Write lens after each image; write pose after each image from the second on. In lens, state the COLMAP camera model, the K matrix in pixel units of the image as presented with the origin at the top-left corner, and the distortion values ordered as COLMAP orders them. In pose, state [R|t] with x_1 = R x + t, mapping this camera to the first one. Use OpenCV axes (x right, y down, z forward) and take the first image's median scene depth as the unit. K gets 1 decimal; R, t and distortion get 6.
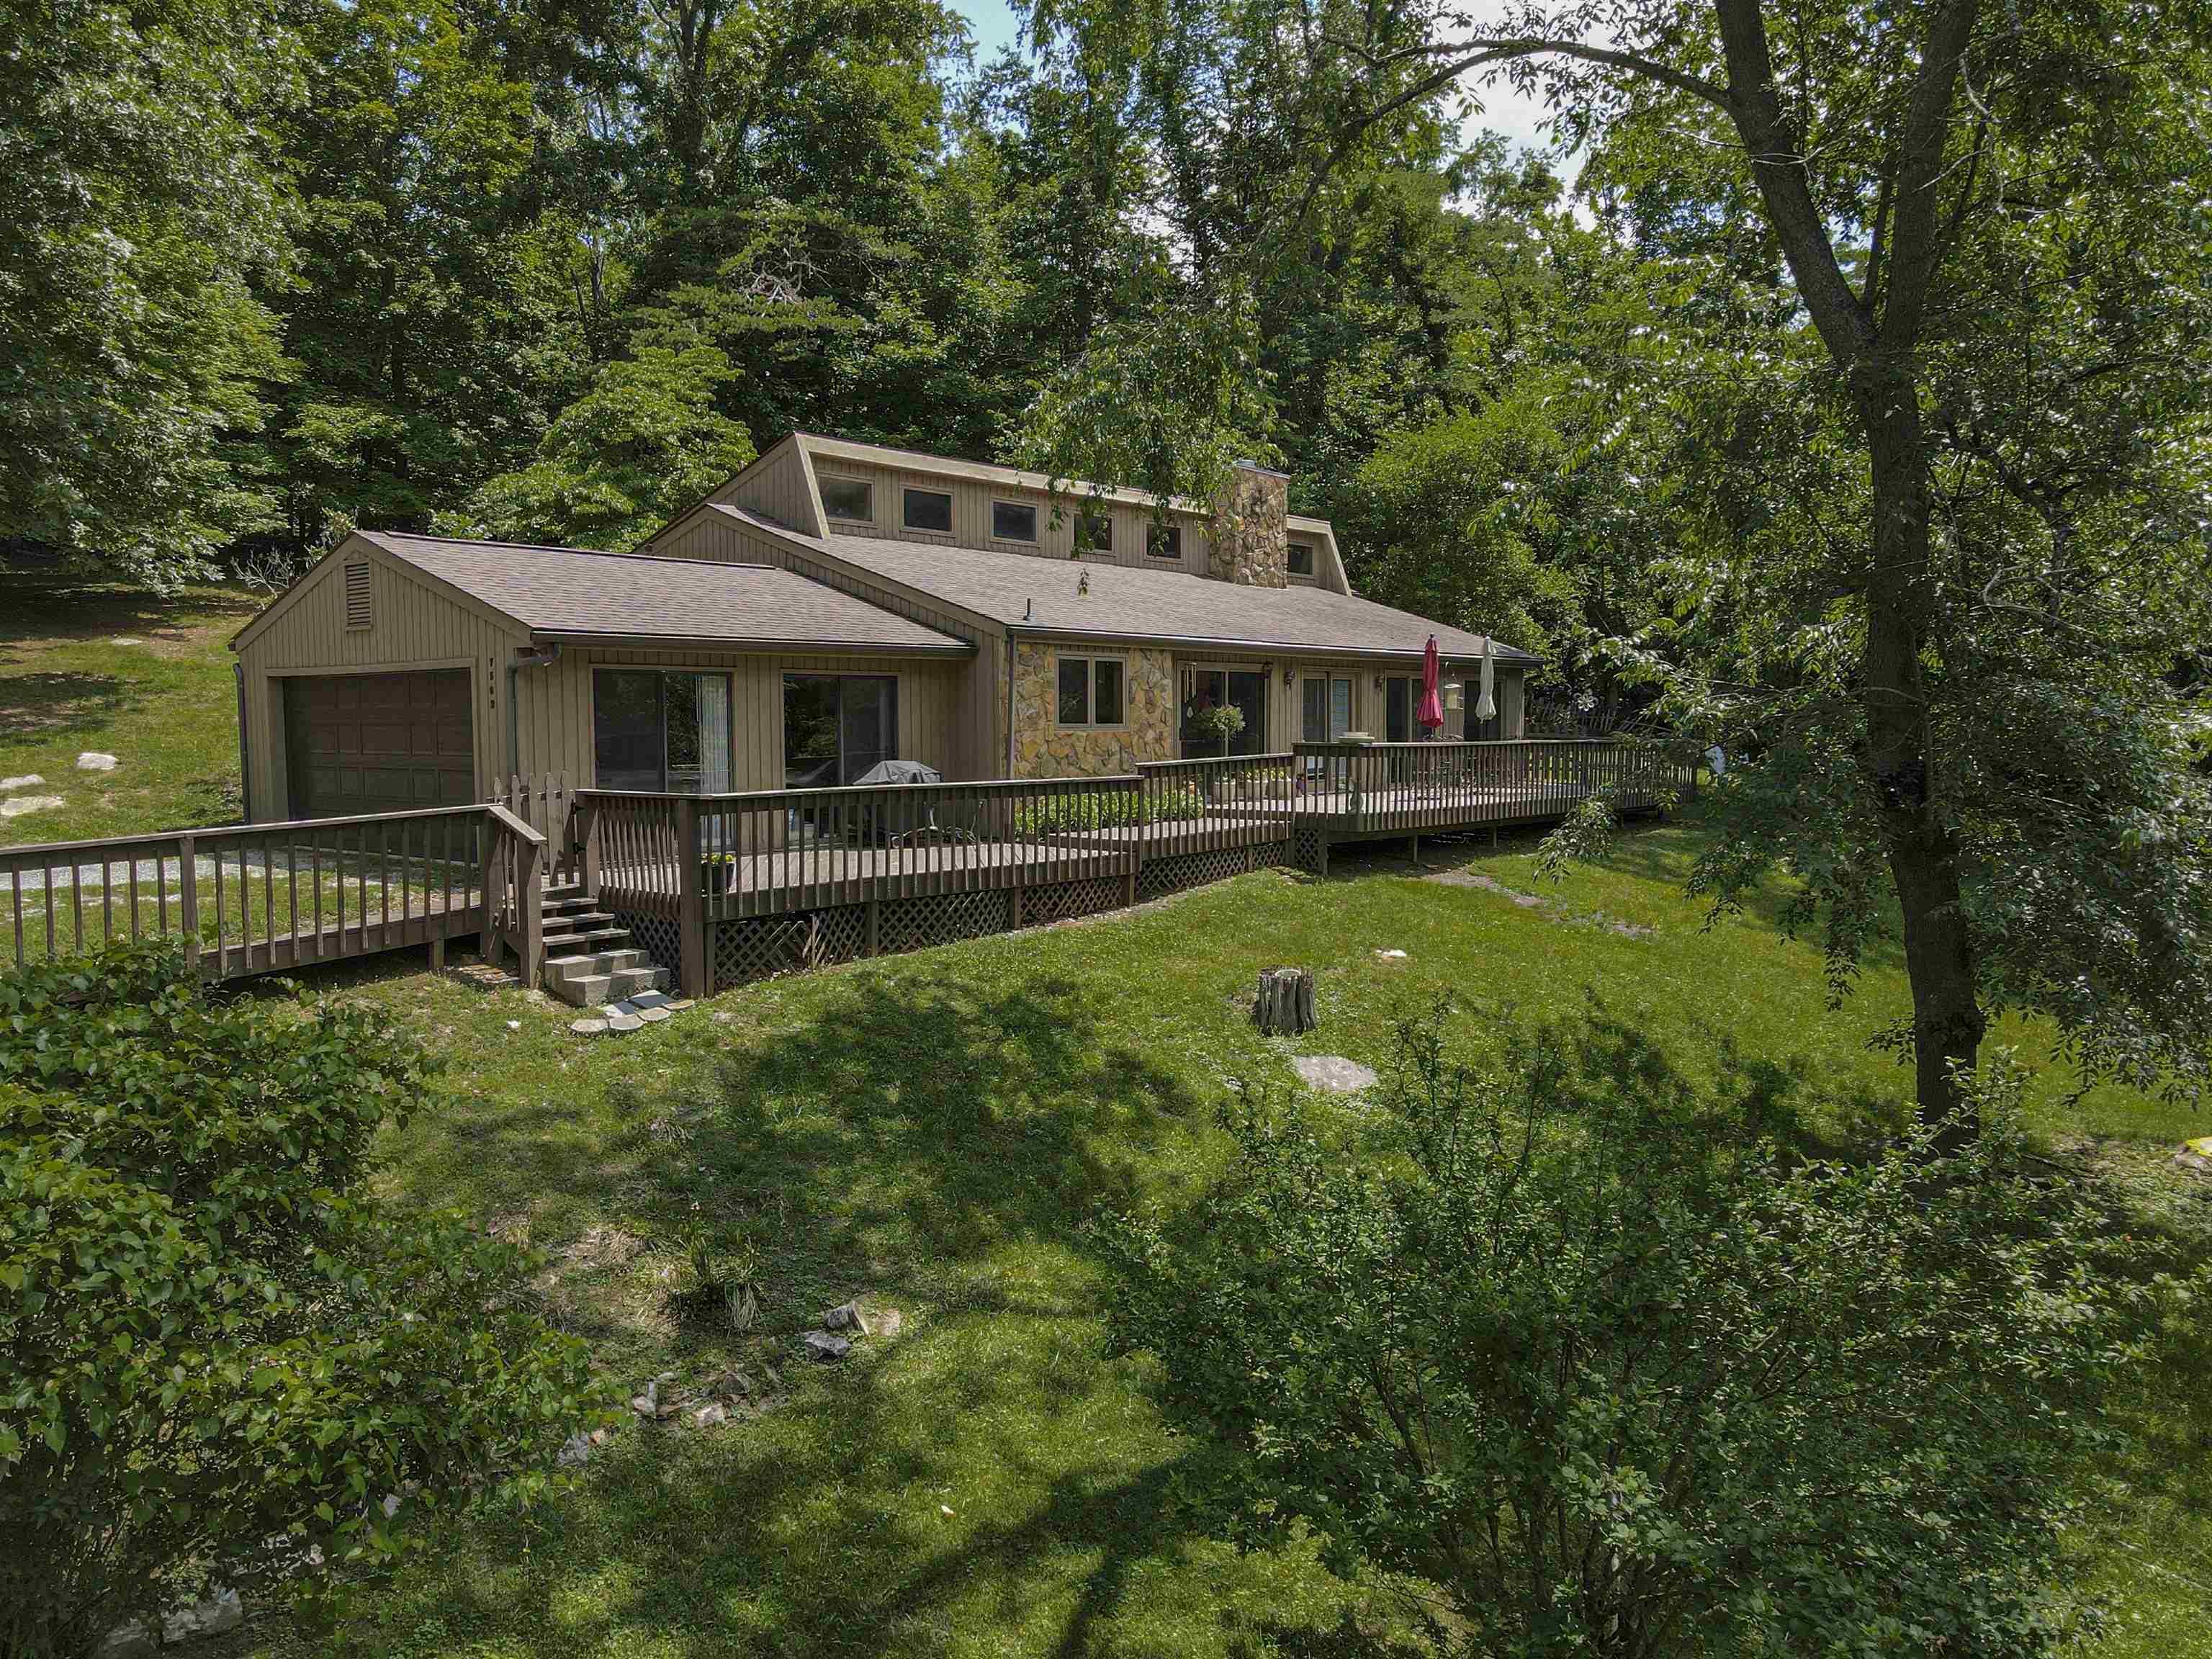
lens RADIAL K [[1574.6, 0, 1106.0], [0, 1574.6, 829.5], [0, 0, 1]] dist [0.005058, 0.011026]
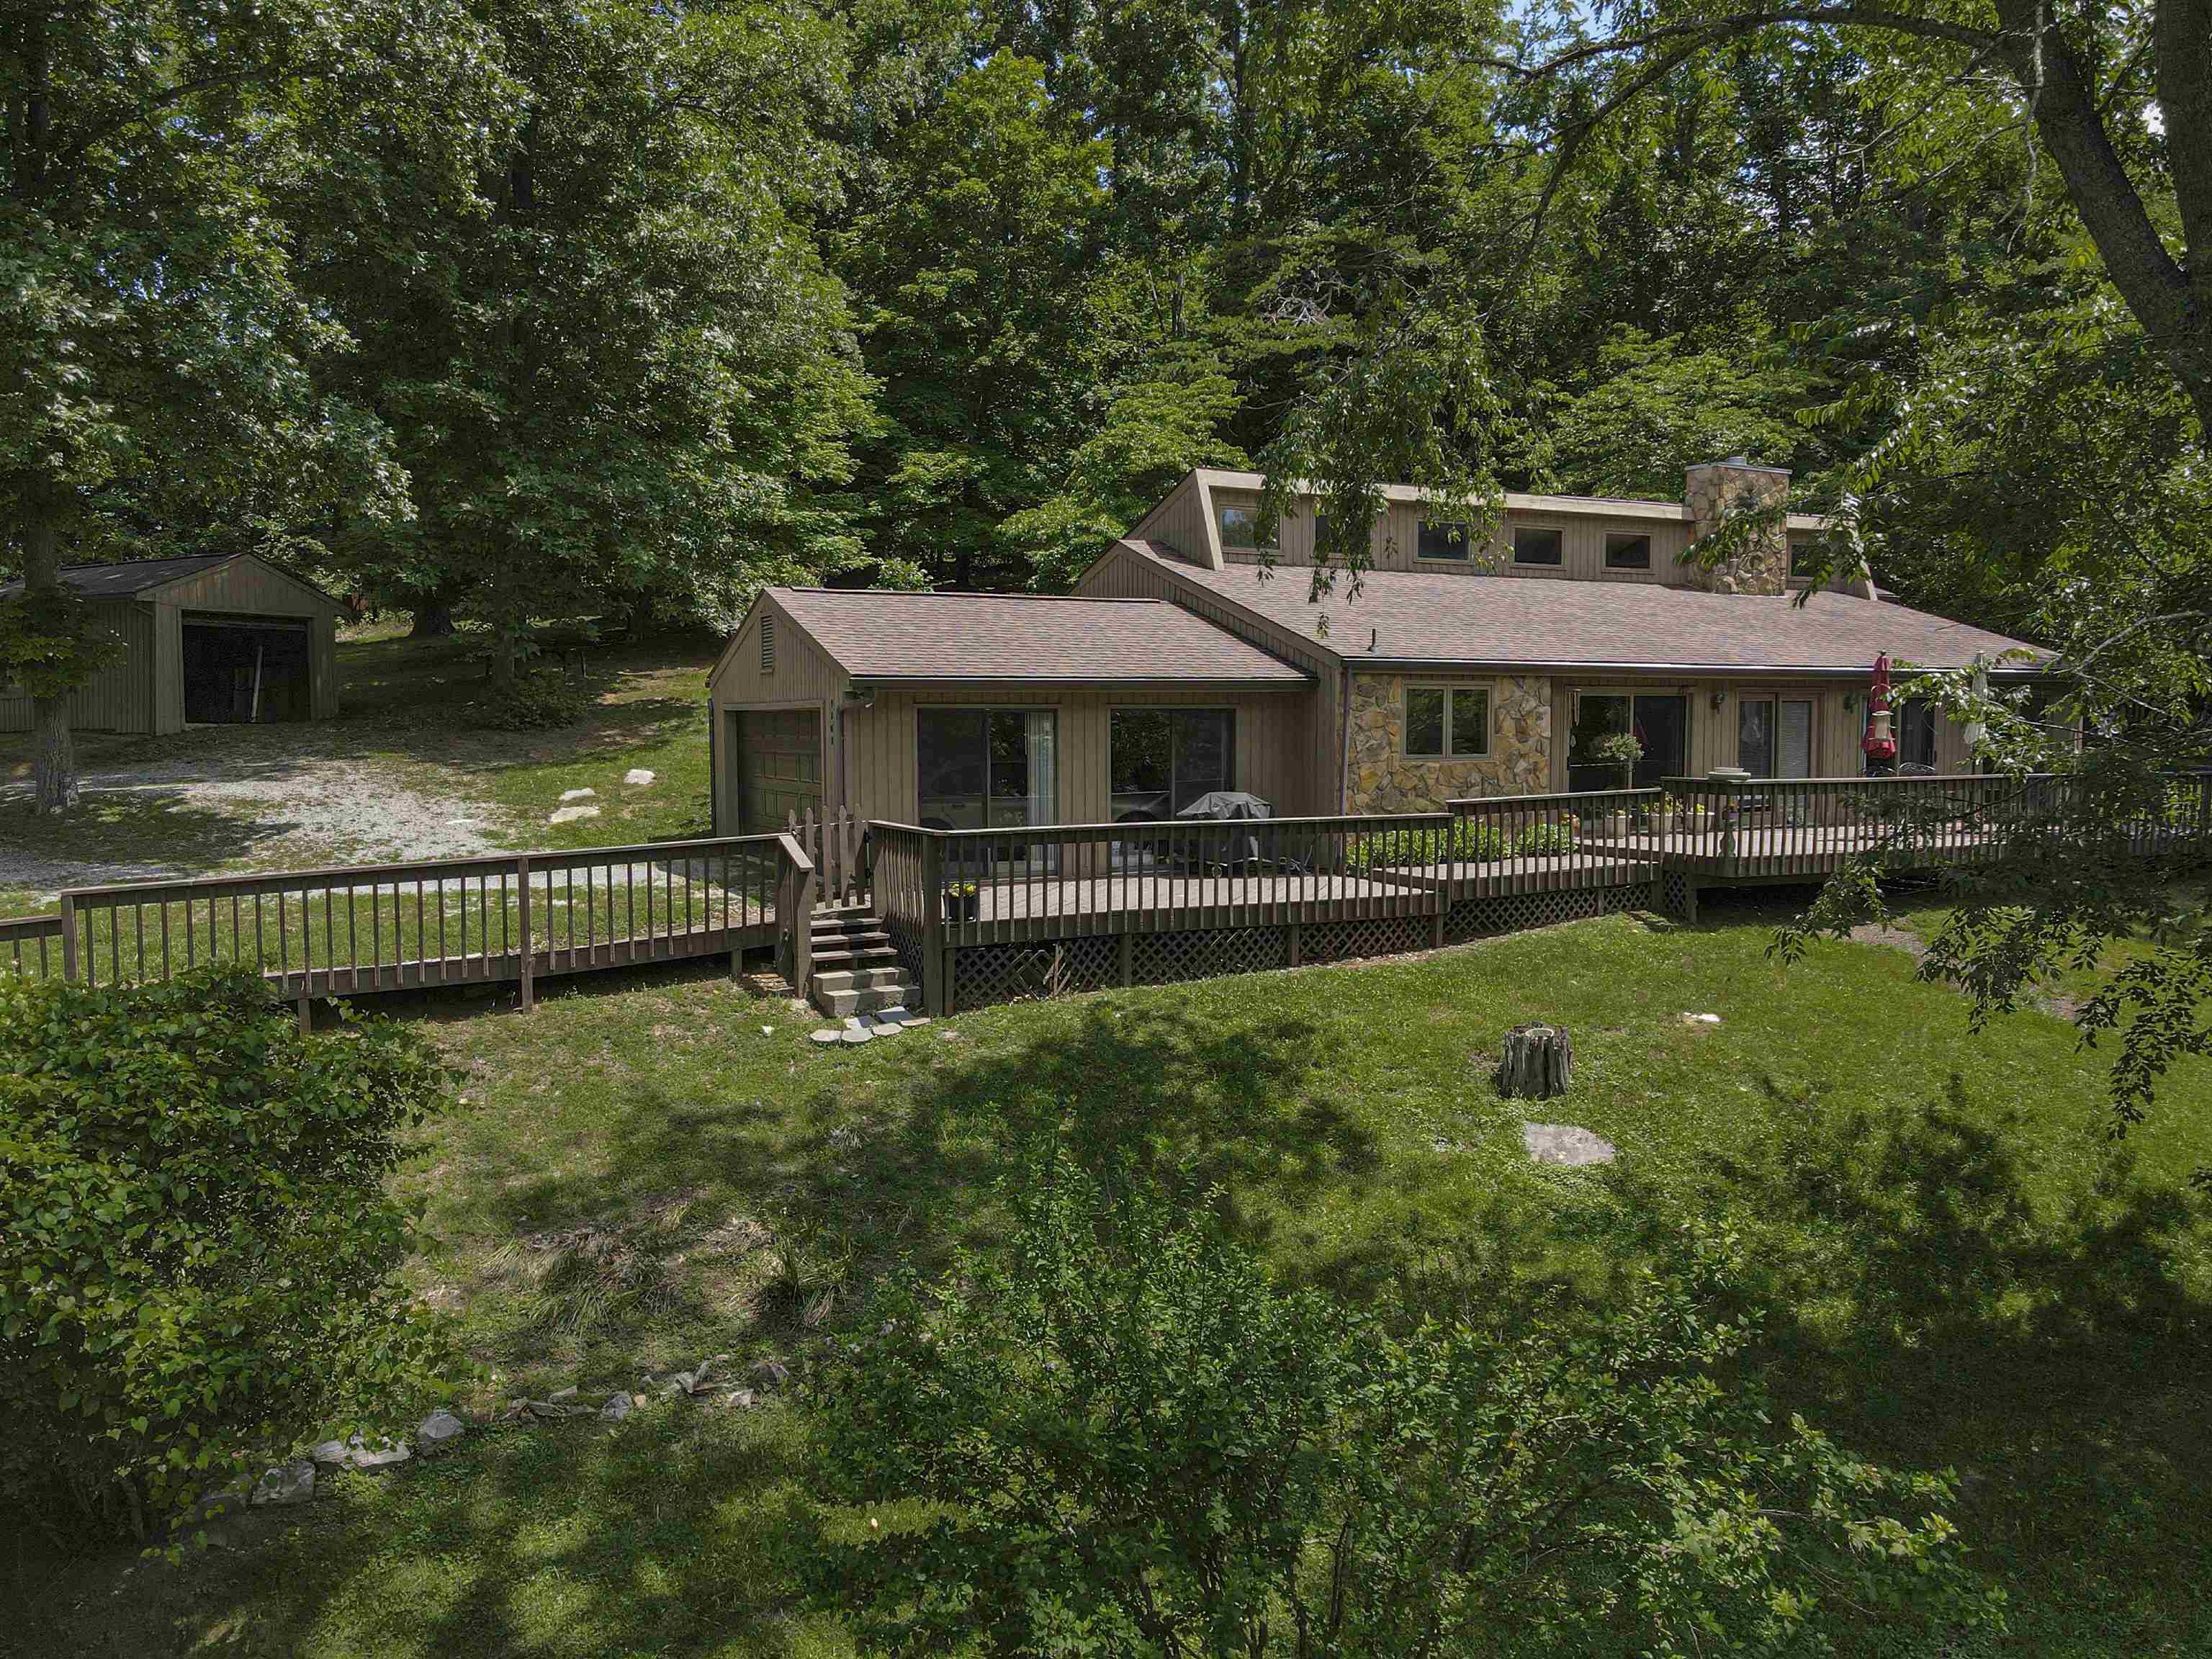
lens RADIAL K [[1574.6, 0, 1106.0], [0, 1574.6, 829.5], [0, 0, 1]] dist [0.005058, 0.011026]
pose [[0.921929, 0.027371, -0.386392, 0.201583], [-0.027300, 0.999611, 0.005673, -0.024128], [0.386397, 0.005318, 0.922317, 0.027948]]
